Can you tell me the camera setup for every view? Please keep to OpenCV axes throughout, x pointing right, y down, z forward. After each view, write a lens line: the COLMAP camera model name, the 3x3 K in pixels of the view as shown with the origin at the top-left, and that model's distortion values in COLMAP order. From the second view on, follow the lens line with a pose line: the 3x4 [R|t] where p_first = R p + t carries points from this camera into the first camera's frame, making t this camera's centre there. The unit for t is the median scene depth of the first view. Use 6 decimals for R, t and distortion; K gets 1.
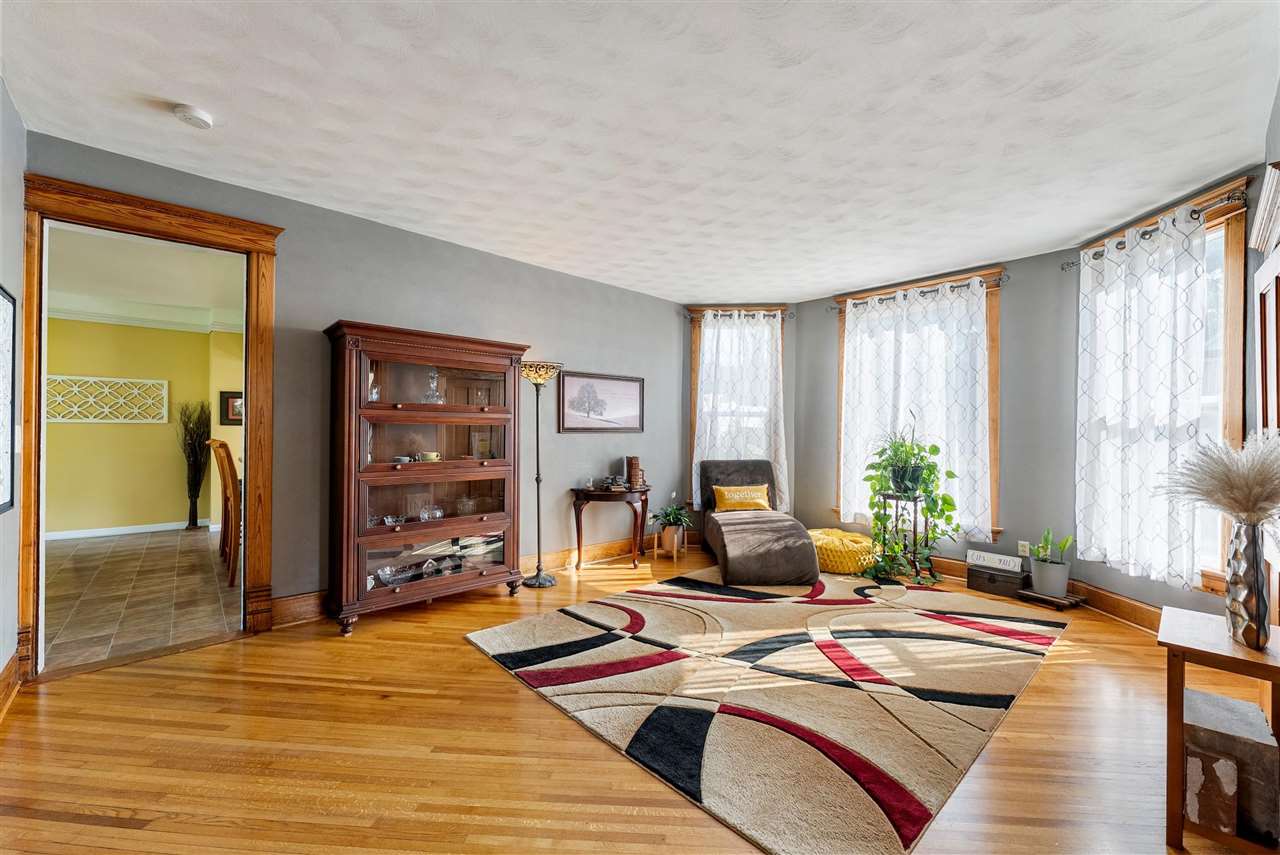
lens RADIAL K [[516.1, 0, 644.8], [0, 516.1, 429.5], [0, 0, 1]] dist [0.000634, -0.001964]
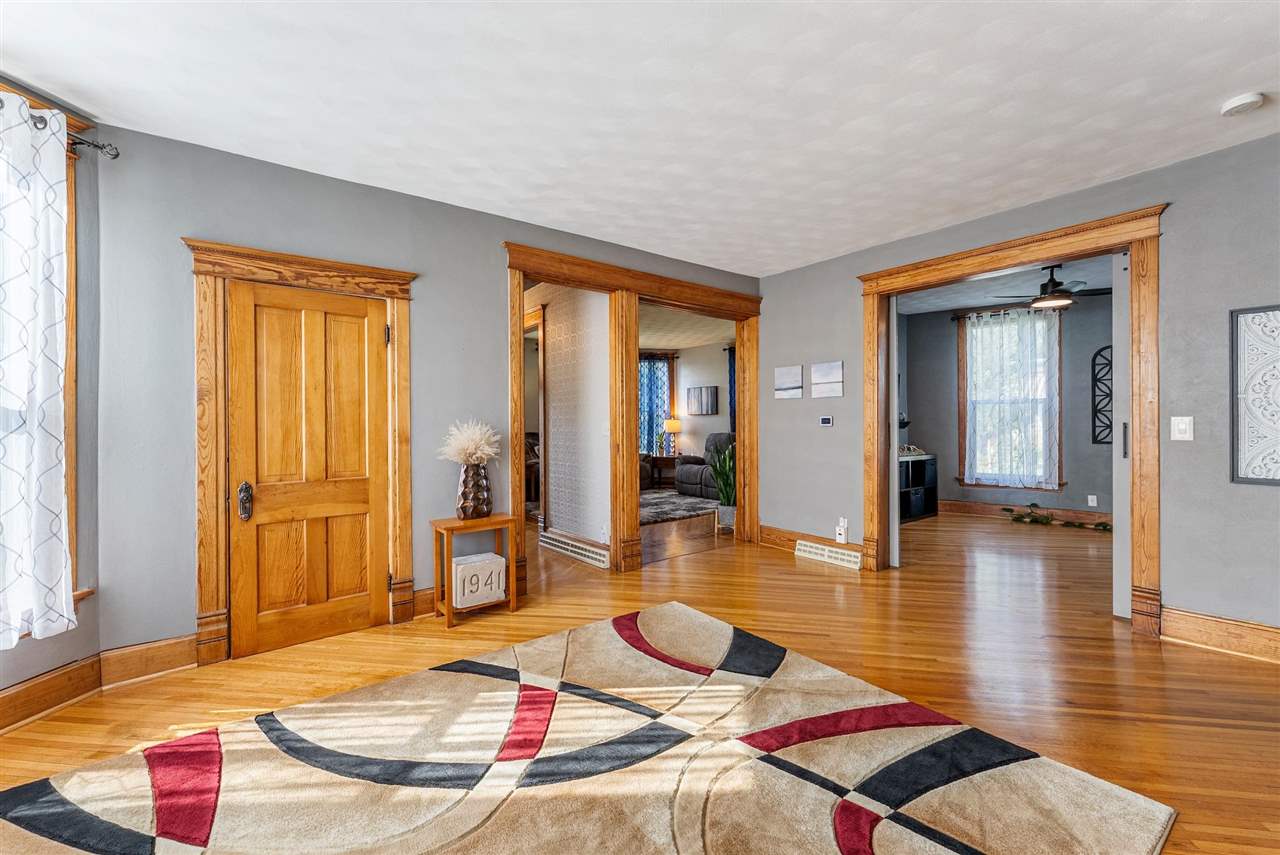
lens RADIAL K [[523.7, 0, 647.8], [0, 523.7, 425.7], [0, 0, 1]] dist [-0.010417, -0.000007]
pose [[-0.995448, -0.002904, 0.095258, 0.095427], [-0.002173, 0.999967, 0.007779, 0.008121], [-0.095277, 0.007537, -0.995422, 1.144819]]
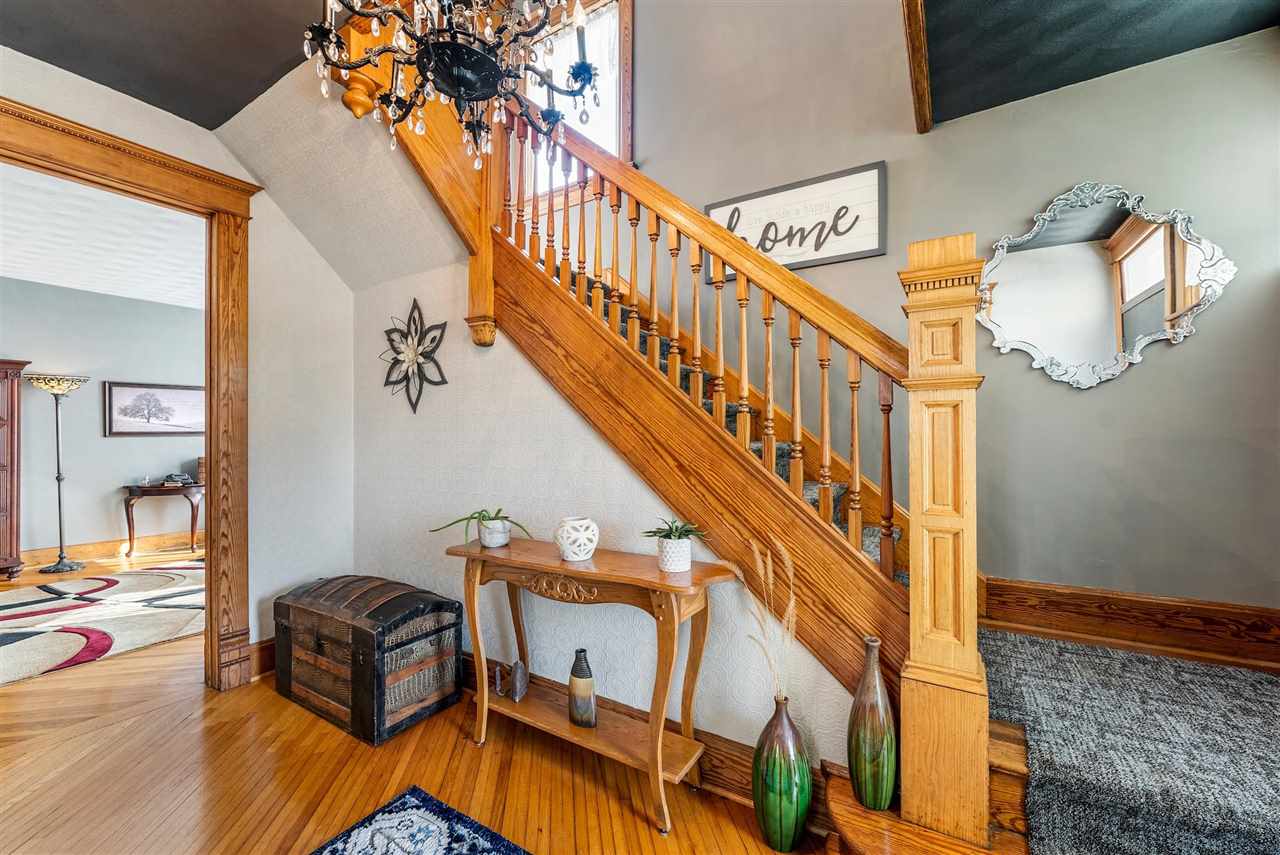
lens RADIAL K [[516.1, 0, 640.8], [0, 516.1, 423.7], [0, 0, 1]] dist [0.000634, -0.001964]
pose [[0.961897, -0.010818, 0.273200, 0.721602], [0.015884, 0.999740, -0.016338, 0.016437], [-0.272952, 0.020055, 0.961819, -0.444649]]
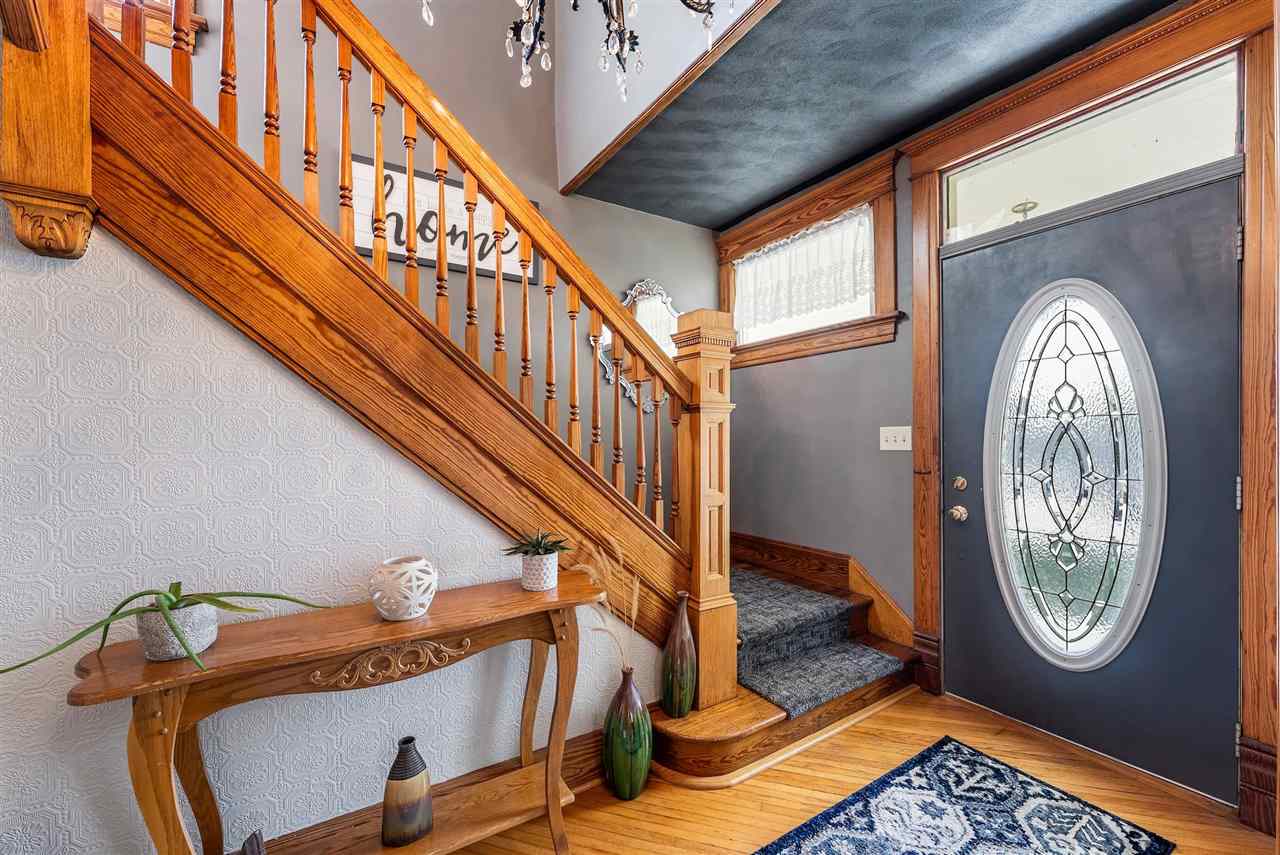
lens RADIAL K [[516.1, 0, 641.9], [0, 516.1, 438.7], [0, 0, 1]] dist [0.000634, -0.001964]
pose [[0.165934, -0.011081, 0.986075, 0.497843], [0.003237, 0.999938, 0.010692, 0.012356], [-0.986132, 0.001418, 0.165959, -0.195907]]
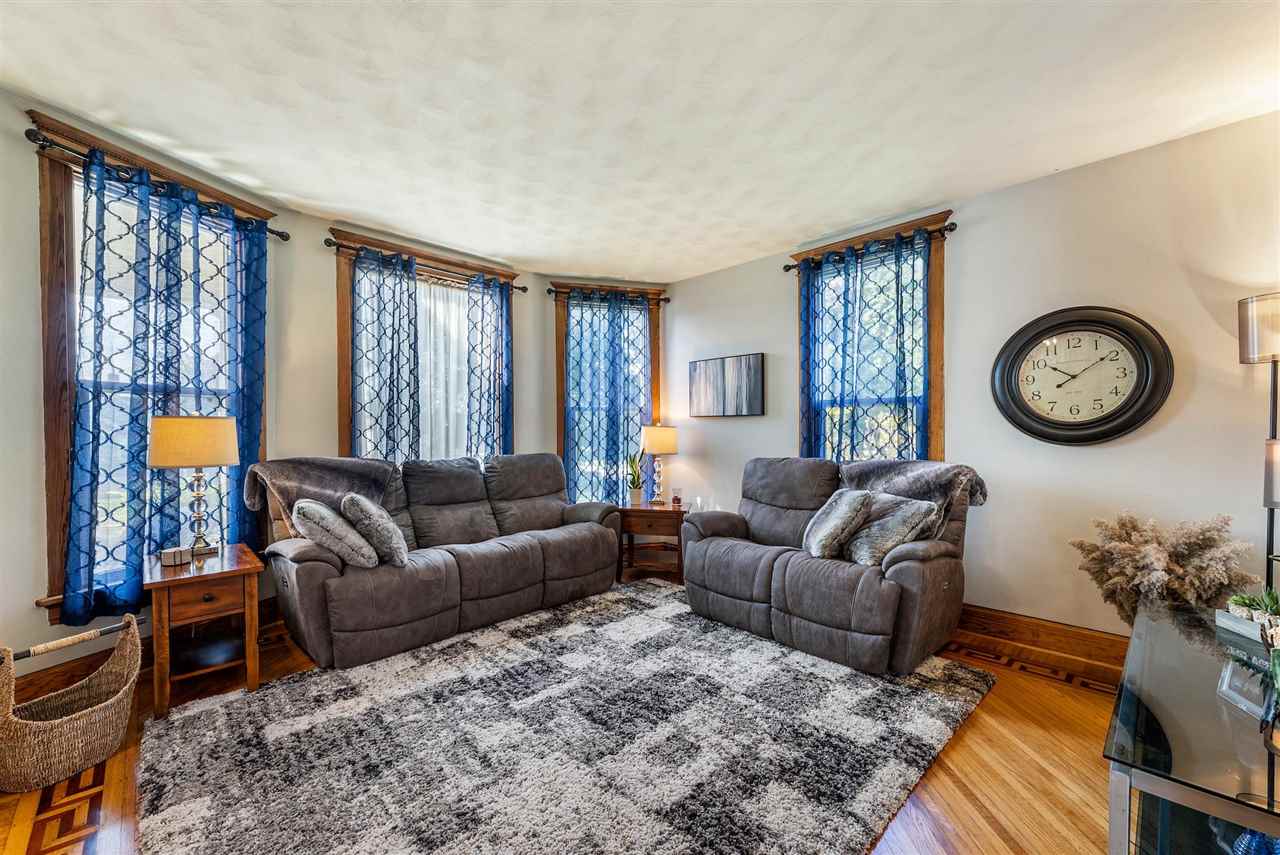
lens RADIAL K [[516.1, 0, 636.5], [0, 516.1, 437.8], [0, 0, 1]] dist [0.000634, -0.001964]
pose [[-0.999929, -0.008093, -0.008797, 0.267400], [-0.008218, 0.999864, 0.014289, 0.007666], [0.008680, 0.014360, -0.999859, -0.107723]]
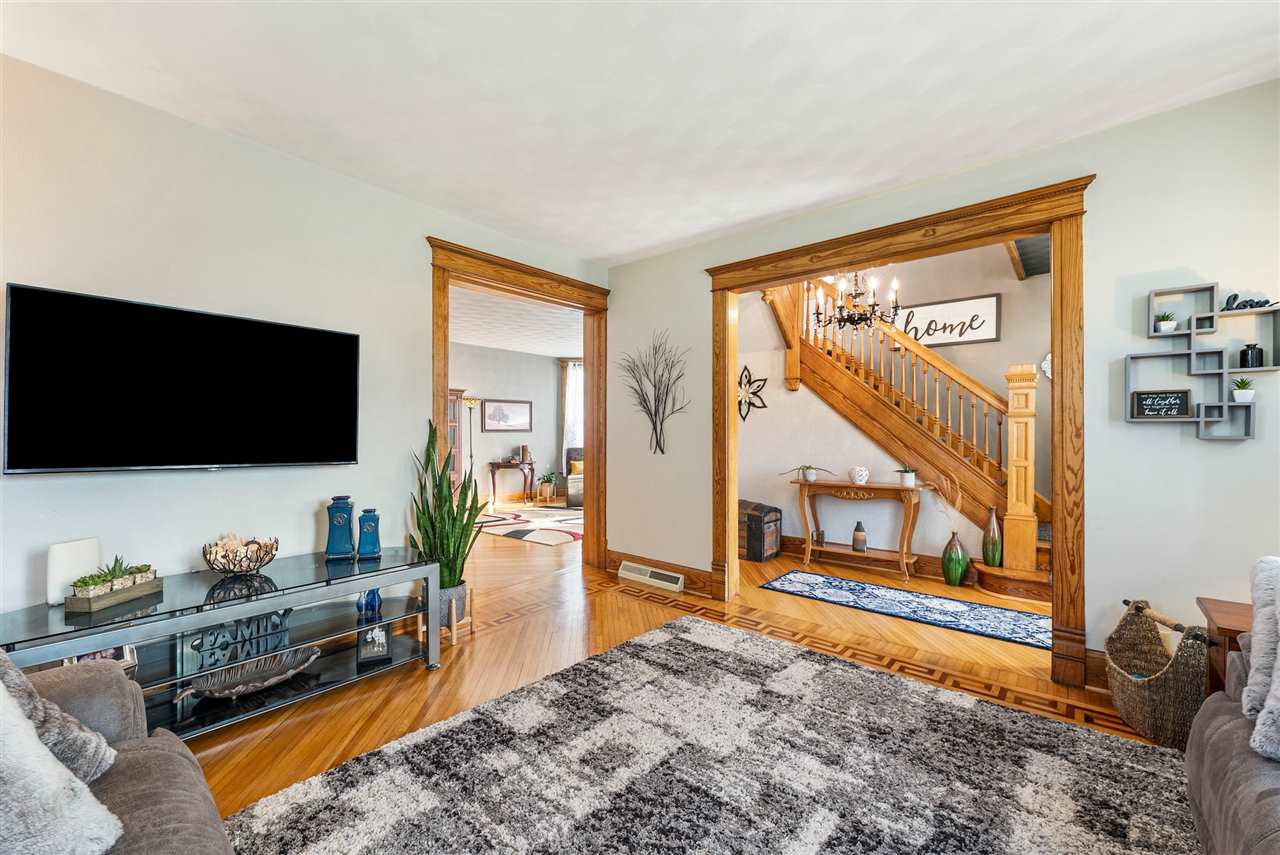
lens RADIAL K [[516.1, 0, 639.6], [0, 516.1, 431.2], [0, 0, 1]] dist [0.000634, -0.001964]
pose [[0.993348, -0.009724, 0.114737, 0.205634], [0.009983, 0.999949, -0.001675, 0.012436], [-0.114715, 0.002810, 0.993394, -1.026751]]
